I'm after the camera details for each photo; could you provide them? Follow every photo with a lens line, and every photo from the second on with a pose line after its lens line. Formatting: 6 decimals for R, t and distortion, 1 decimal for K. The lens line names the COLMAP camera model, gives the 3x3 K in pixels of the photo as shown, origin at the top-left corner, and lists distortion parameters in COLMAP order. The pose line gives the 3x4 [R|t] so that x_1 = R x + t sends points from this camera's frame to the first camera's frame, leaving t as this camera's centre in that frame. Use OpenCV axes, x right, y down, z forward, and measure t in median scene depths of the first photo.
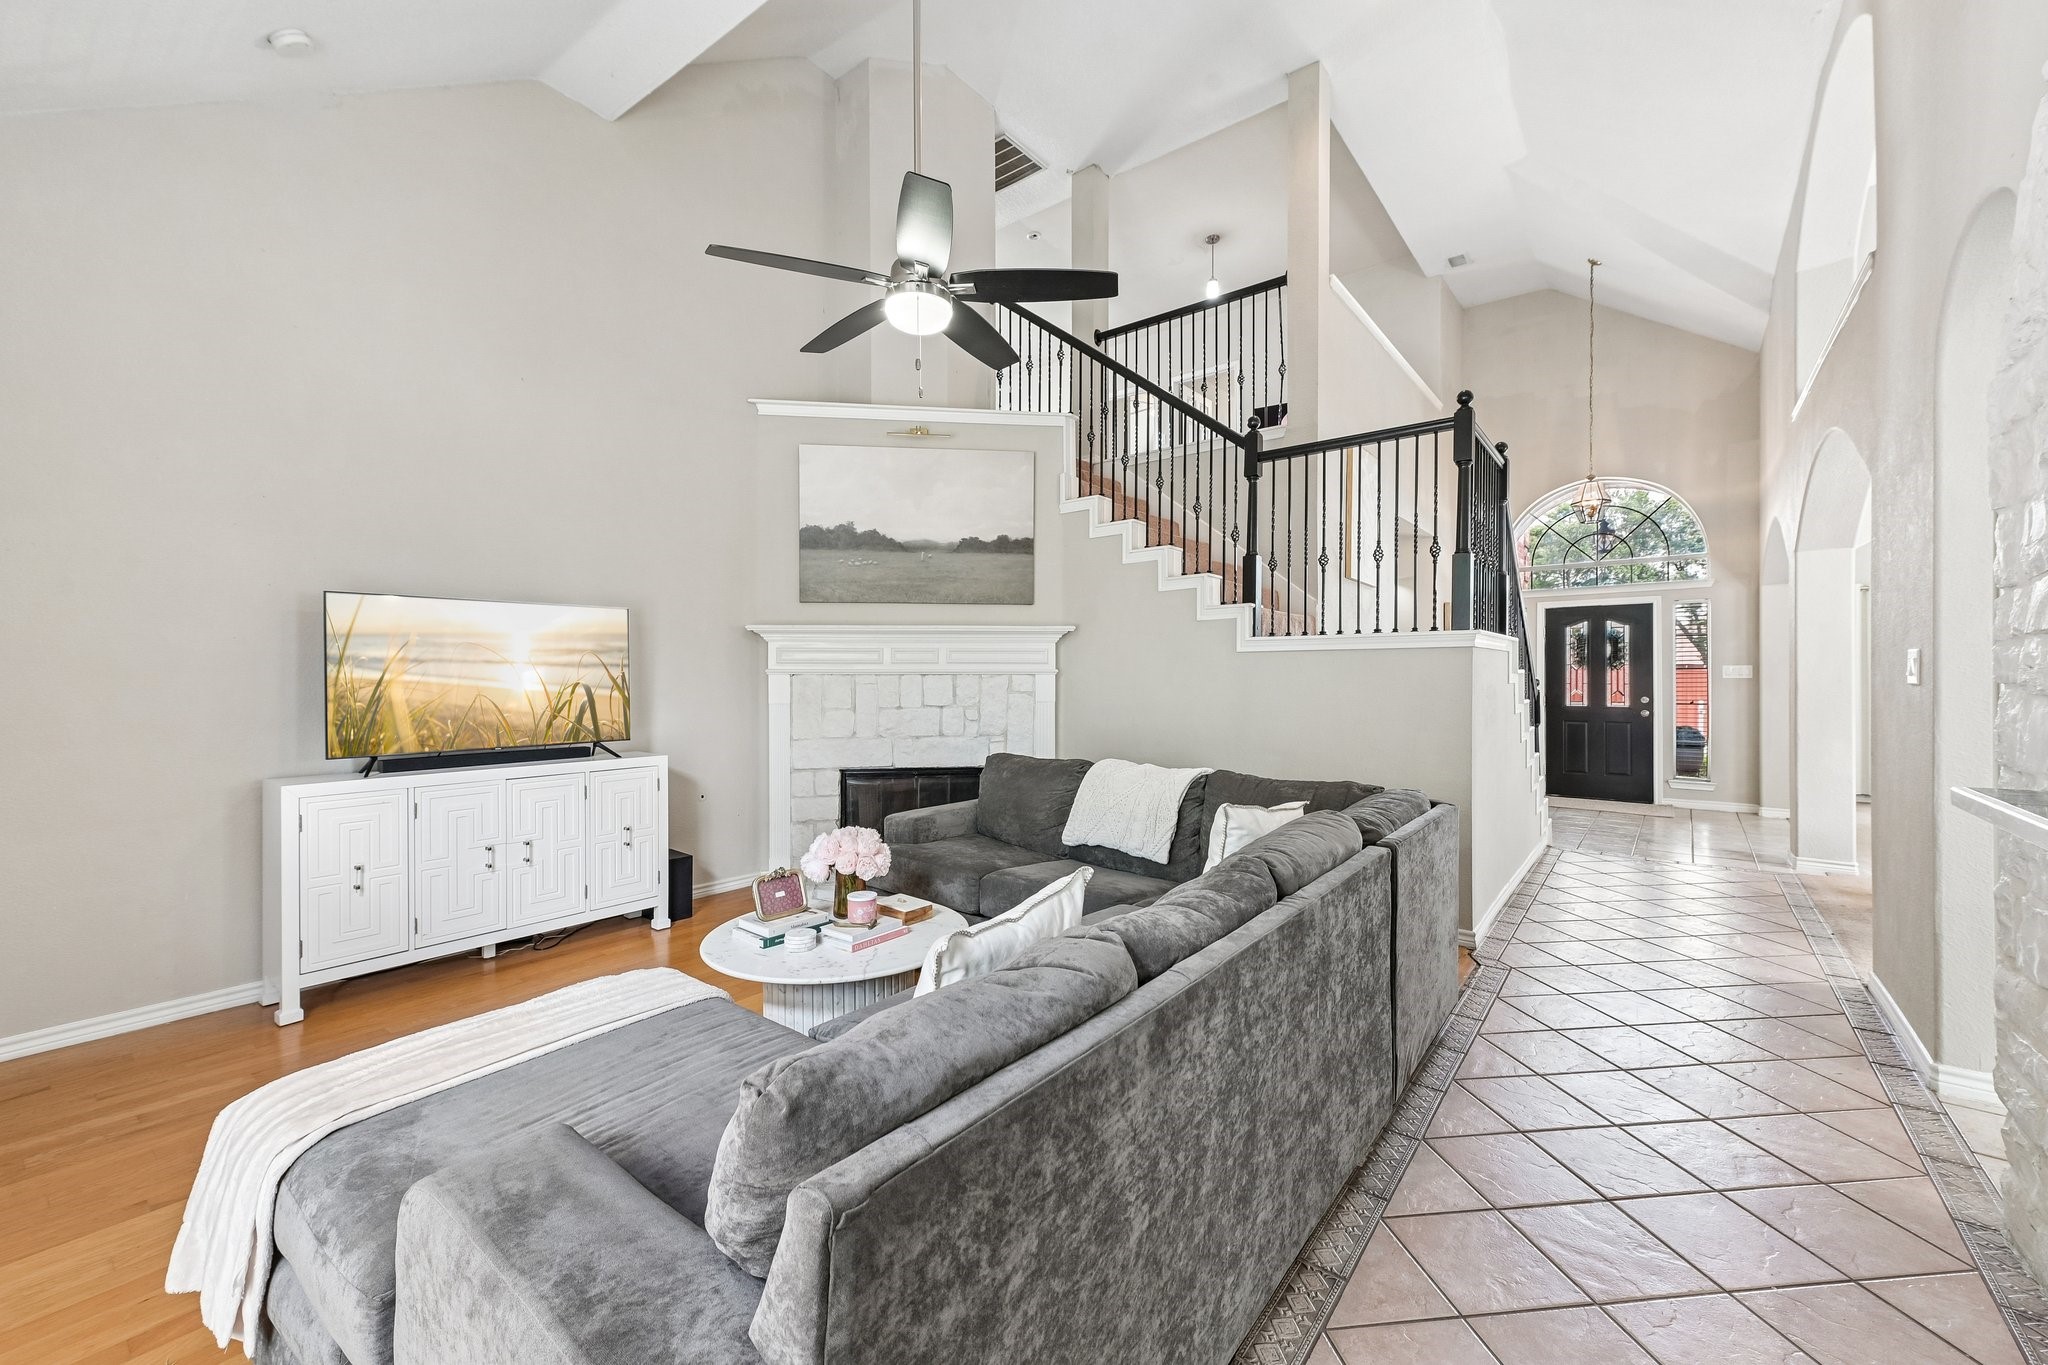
lens RADIAL K [[801.9, 0, 1024.0], [0, 801.9, 682.5], [0, 0, 1]] dist [0.002277, 0.000037]
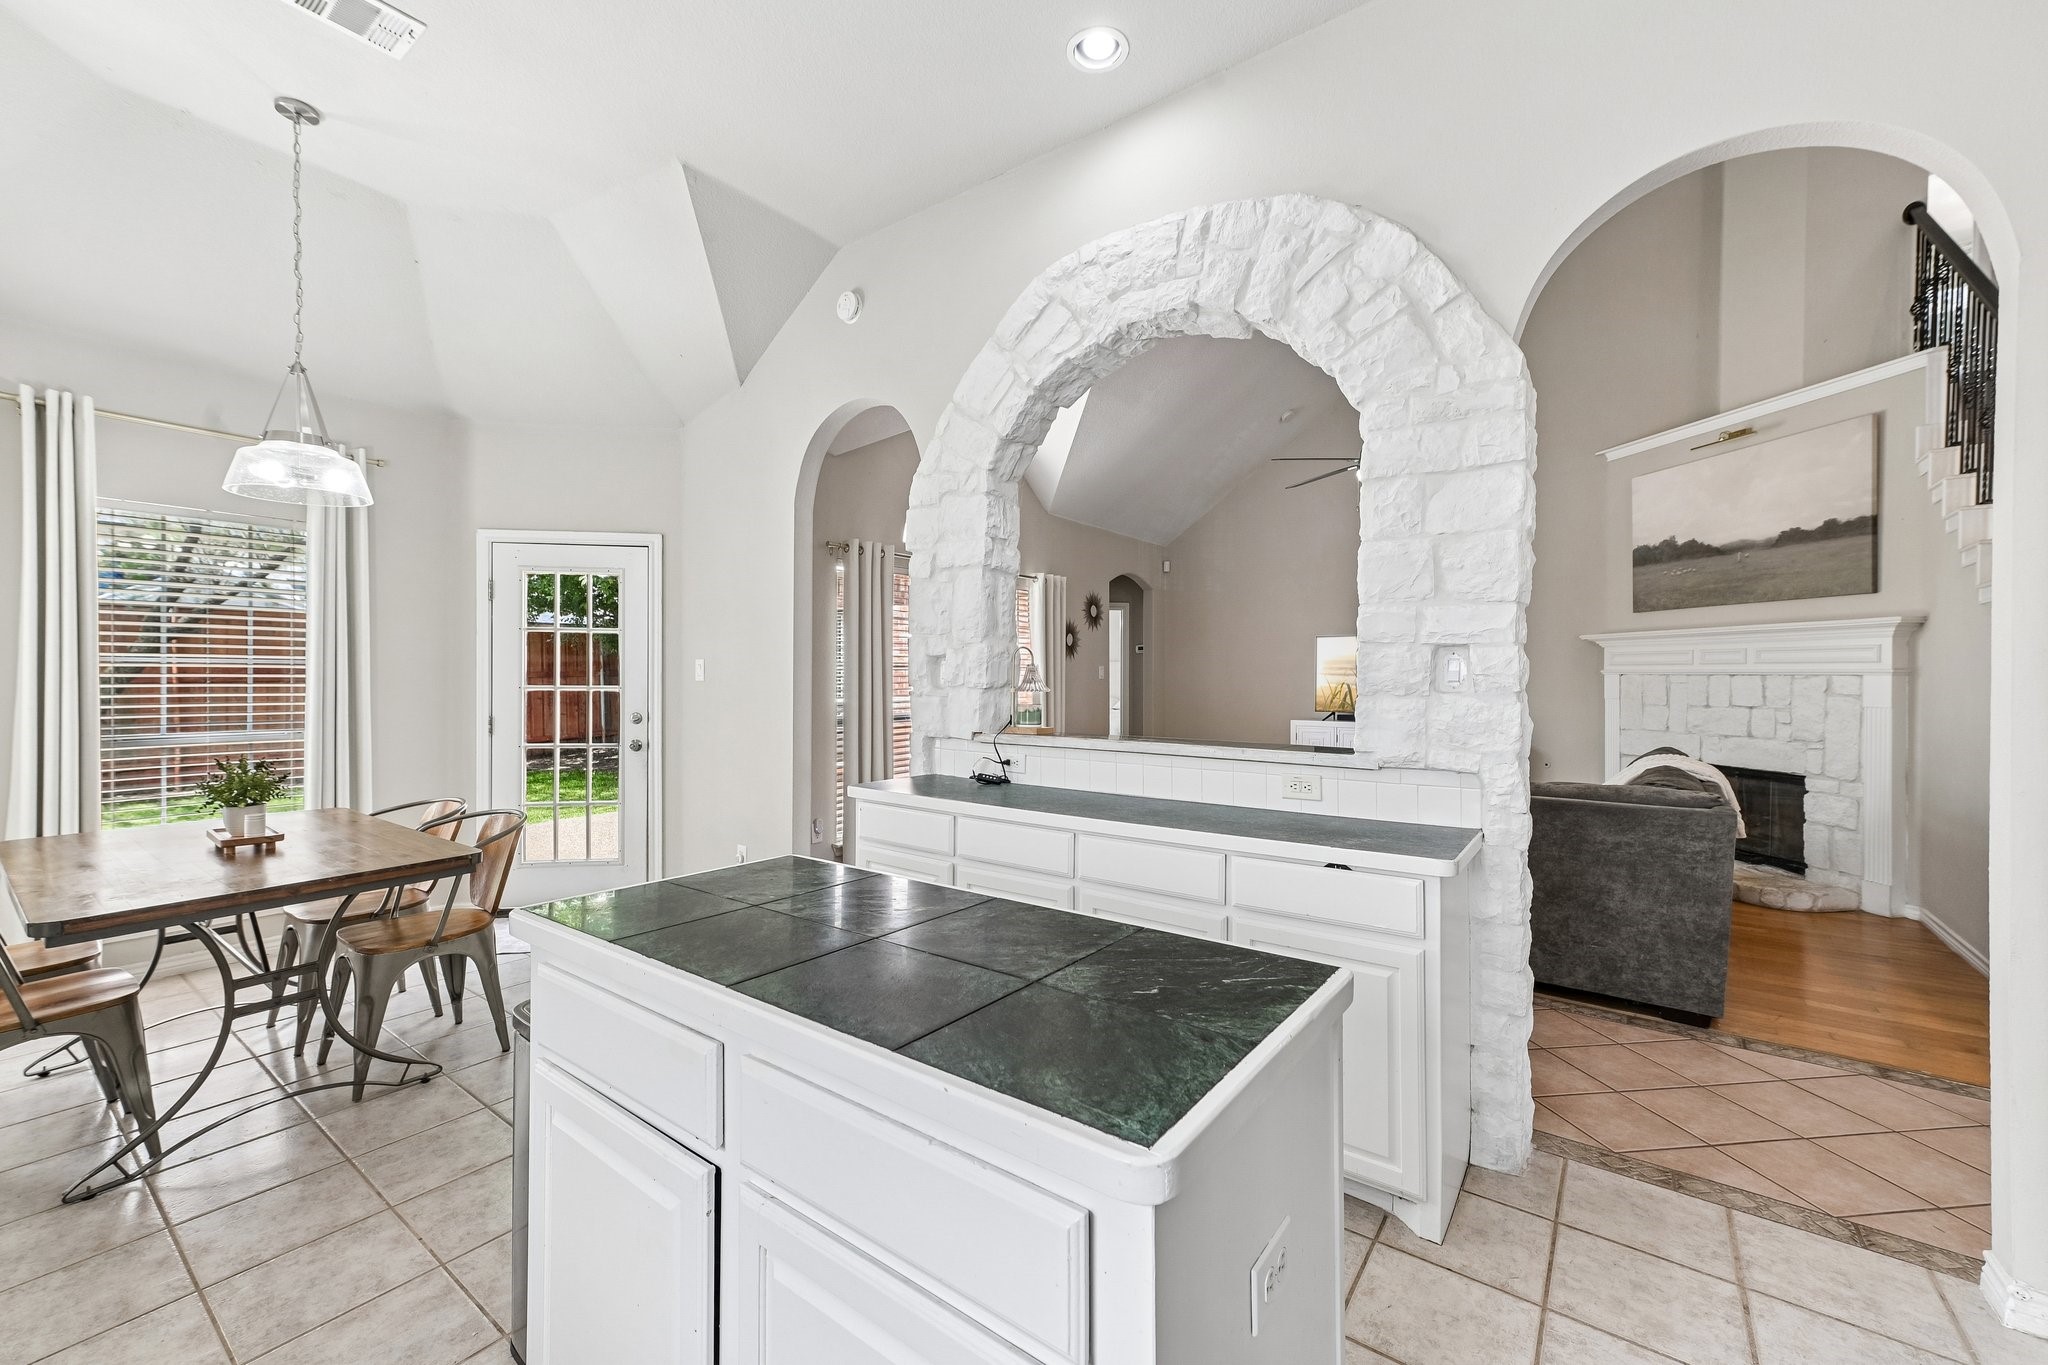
lens RADIAL K [[821.3, 0, 1026.4], [0, 821.3, 679.1], [0, 0, 1]] dist [0.019115, 0.000503]
pose [[0.031662, 0.008512, -0.999462, 0.898344], [-0.010099, 0.999915, 0.008196, -0.004081], [0.999448, 0.009834, 0.031746, 0.077129]]
